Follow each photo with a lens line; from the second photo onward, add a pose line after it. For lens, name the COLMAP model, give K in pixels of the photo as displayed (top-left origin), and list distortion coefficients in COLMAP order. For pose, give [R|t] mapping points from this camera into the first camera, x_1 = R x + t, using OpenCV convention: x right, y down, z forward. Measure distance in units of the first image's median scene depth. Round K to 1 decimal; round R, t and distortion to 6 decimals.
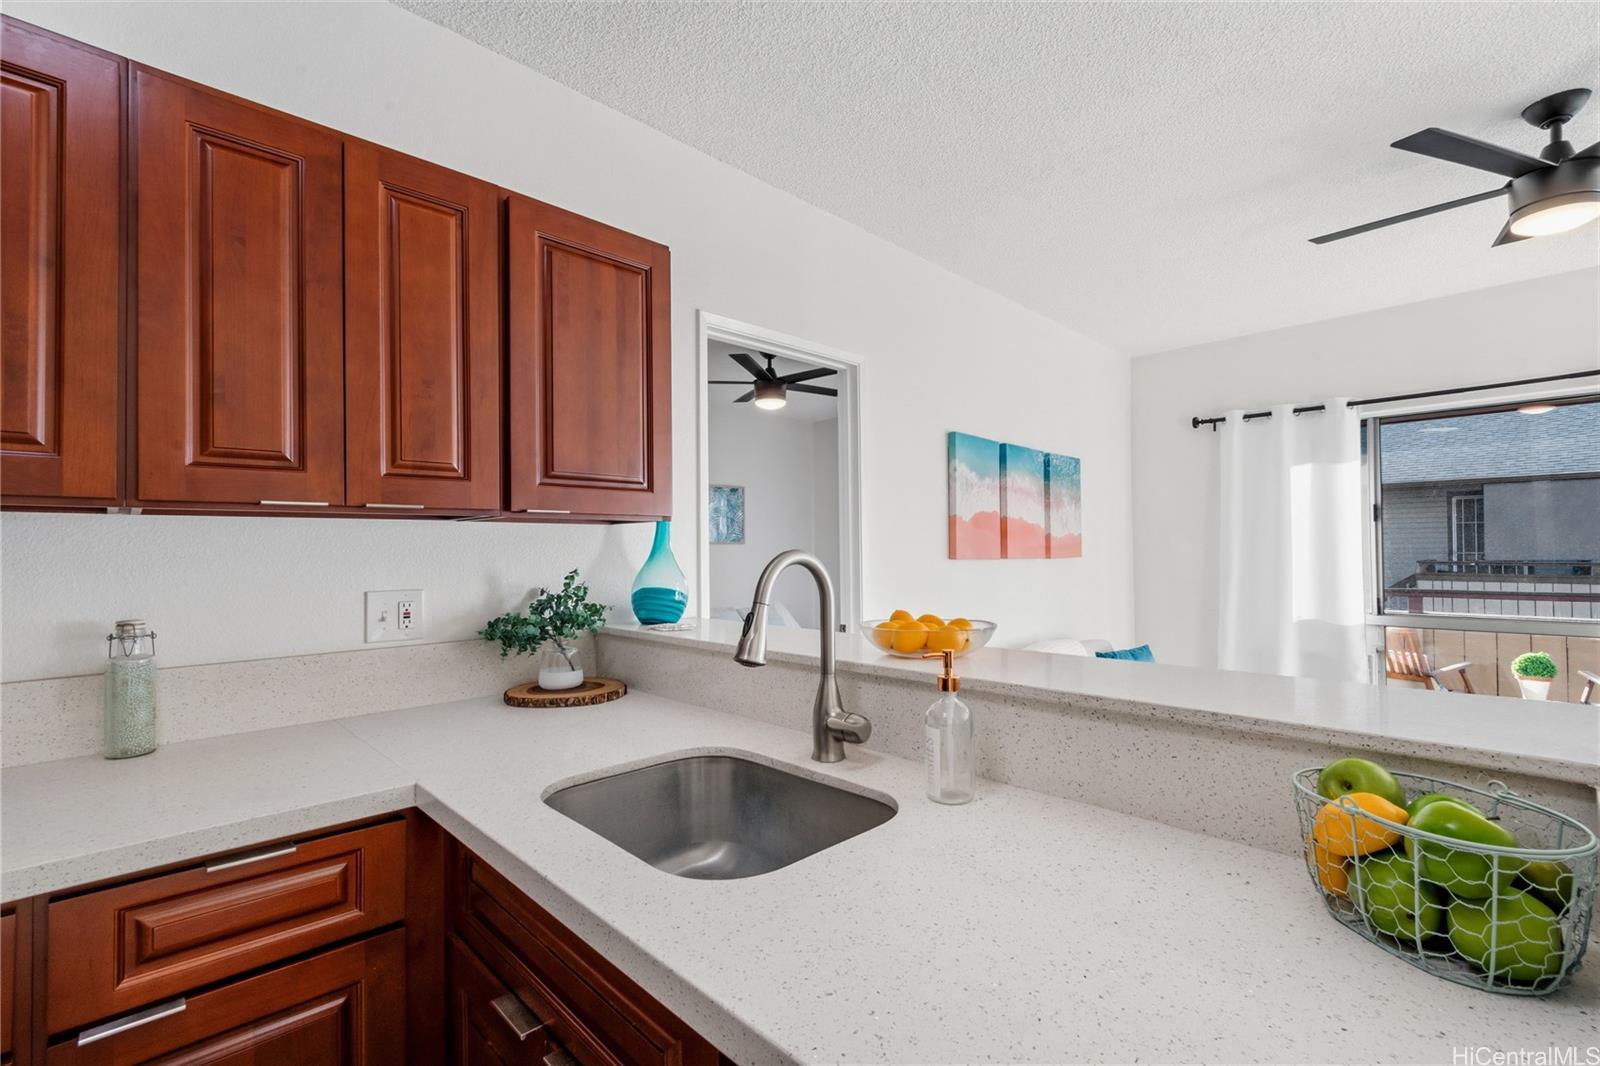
lens RADIAL K [[709.9, 0, 807.2], [0, 709.9, 548.1], [0, 0, 1]] dist [0.000860, 0.000658]
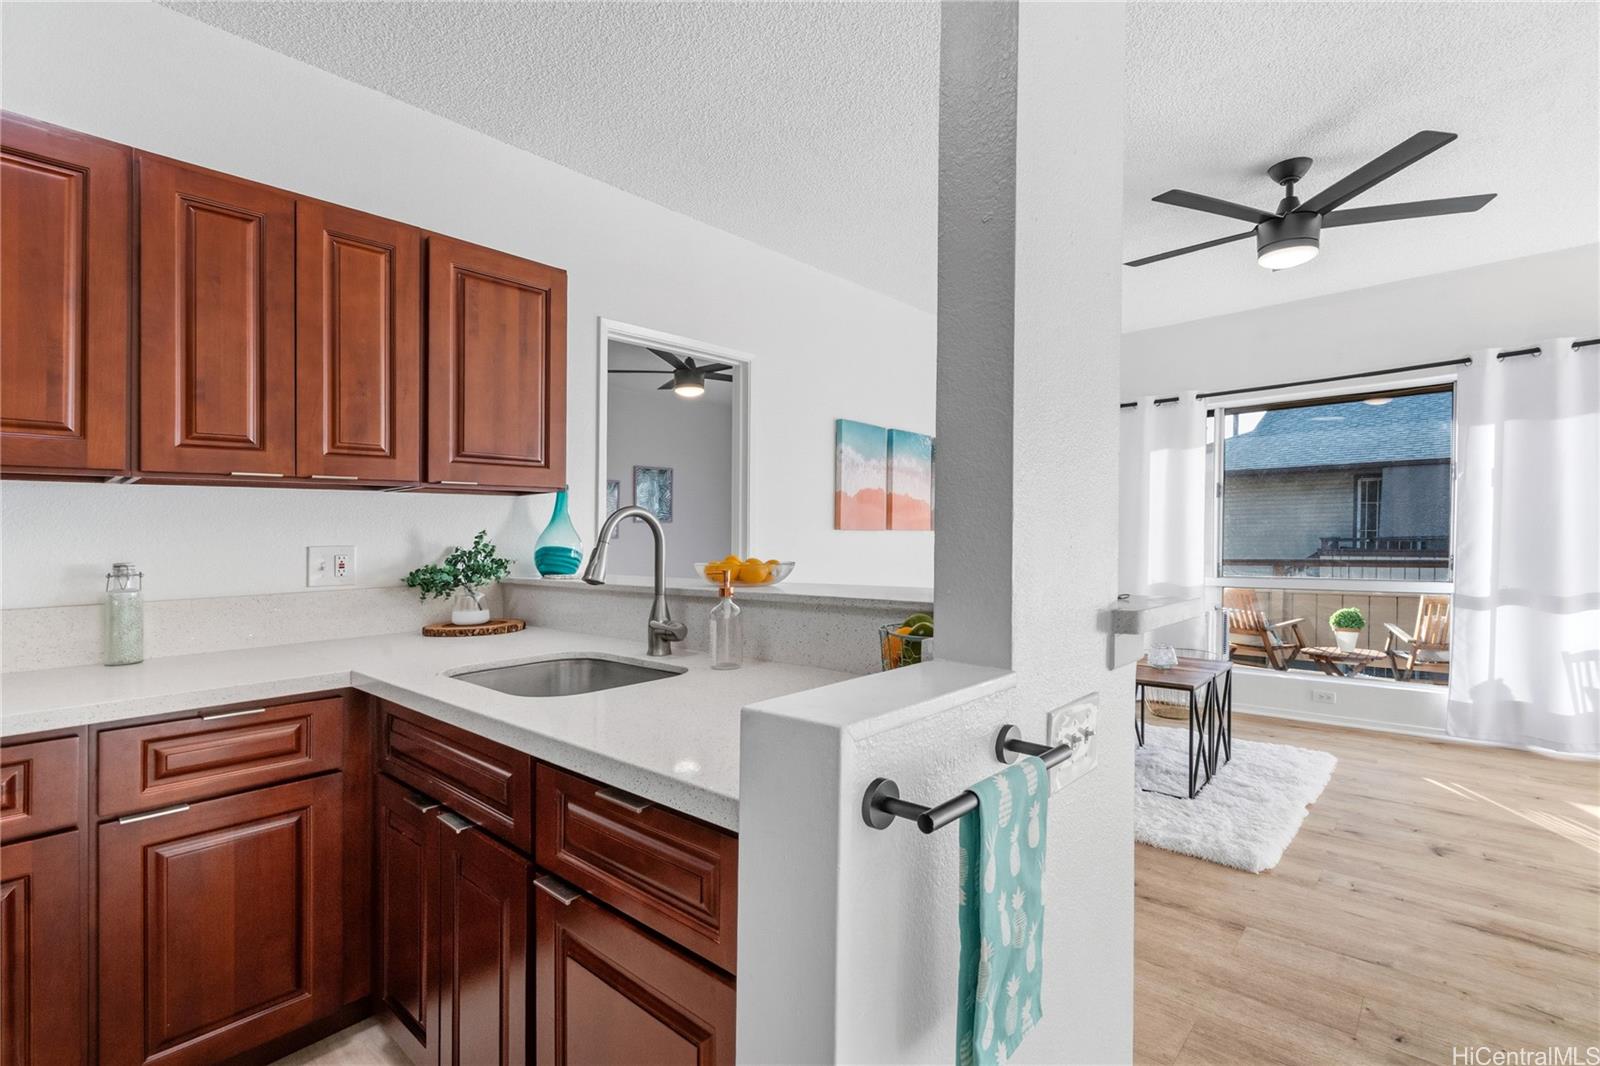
lens RADIAL K [[725.7, 0, 824.5], [0, 725.7, 516.0], [0, 0, 1]] dist [0.001084, 0.000004]
pose [[0.996730, -0.004171, 0.080694, 0.146626], [0.005971, 0.999738, -0.022079, 0.032182], [-0.080581, 0.022489, 0.996494, -0.279916]]
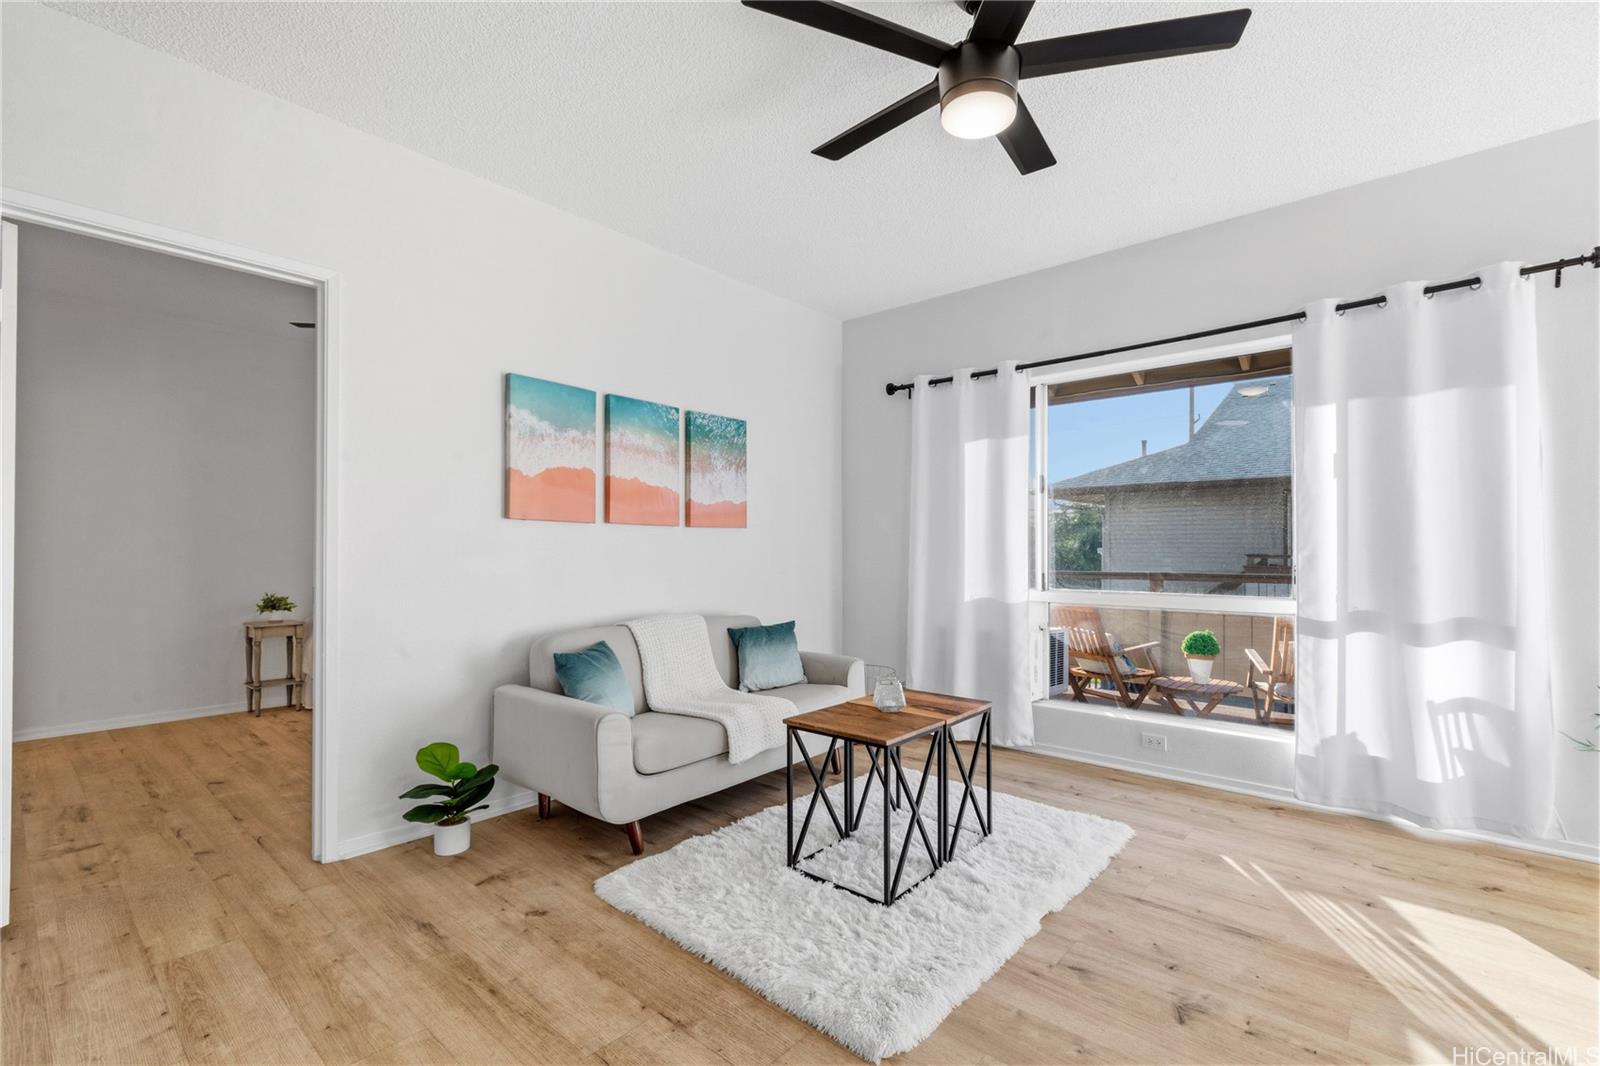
lens RADIAL K [[707.2, 0, 830.5], [0, 707.2, 534.6], [0, 0, 1]] dist [-0.000962, -0.000330]
pose [[0.994277, 0.012510, 0.106095, 0.865884], [-0.011452, 0.999879, -0.010568, 0.065202], [-0.106215, 0.009293, 0.994300, 0.174401]]
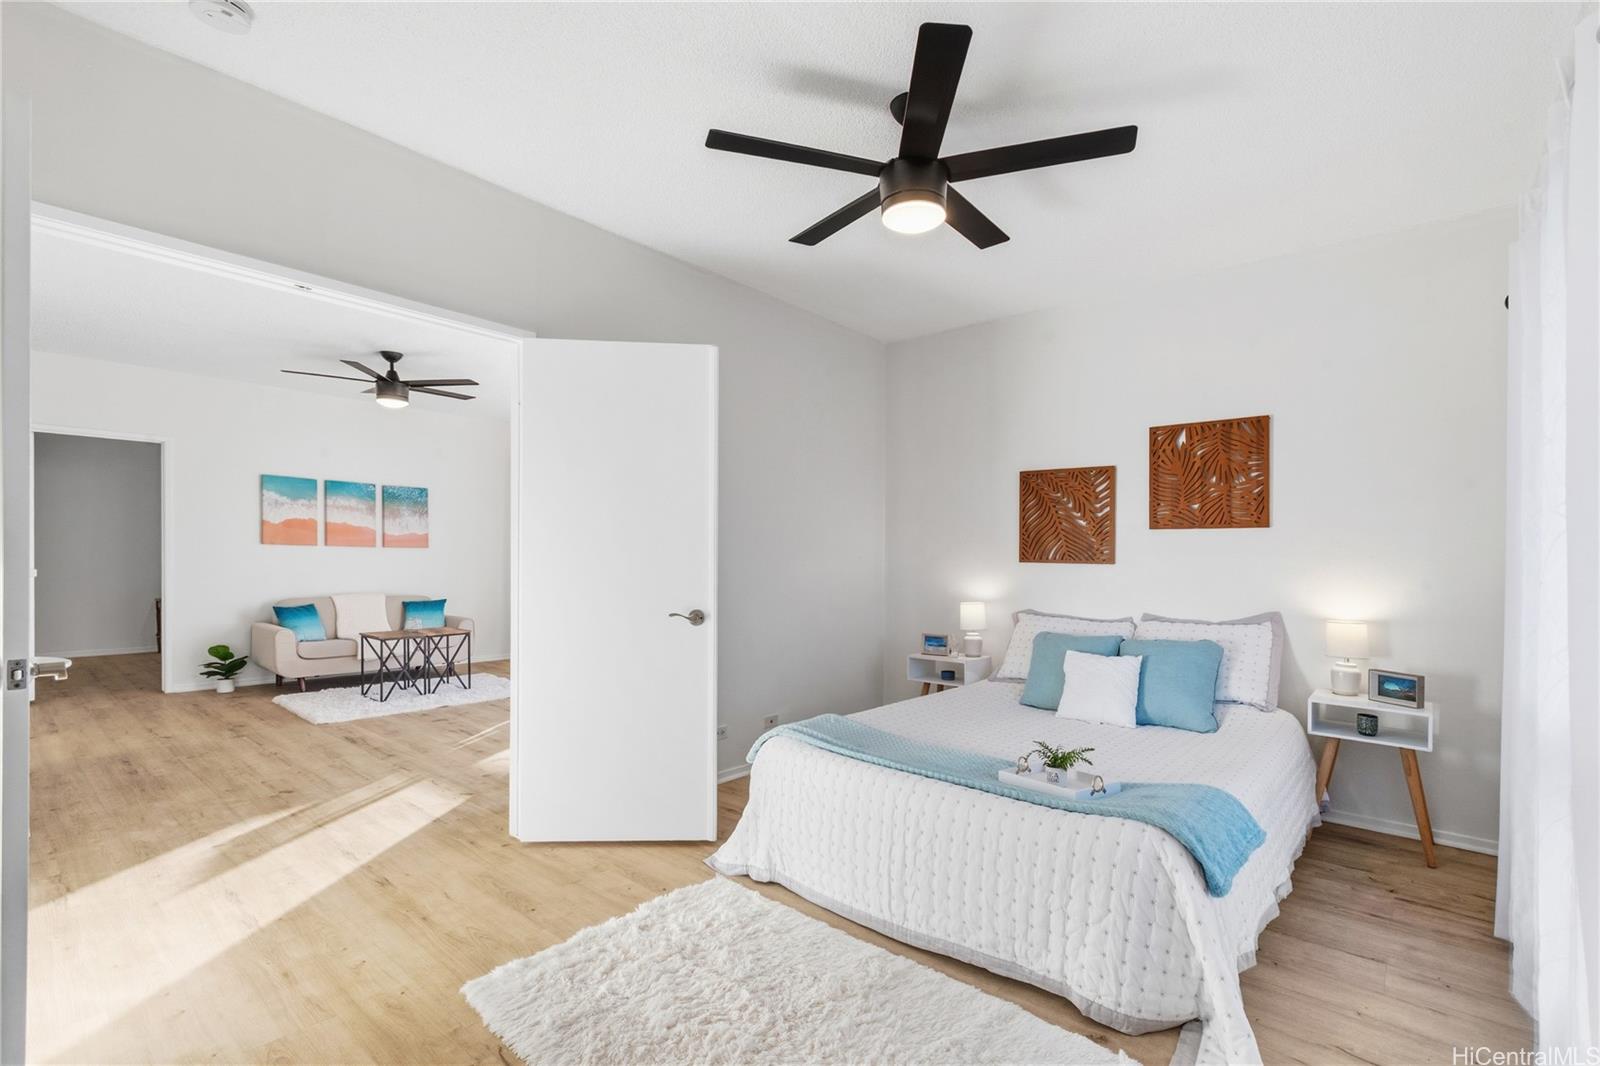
lens RADIAL K [[700.6, 0, 813.0], [0, 700.6, 555.0], [0, 0, 1]] dist [0.000030, -0.000040]
pose [[0.993221, 0.022591, 0.114029, 2.387615], [-0.023936, 0.999659, 0.010437, -0.018912], [-0.113754, -0.013095, 0.993423, -1.593117]]
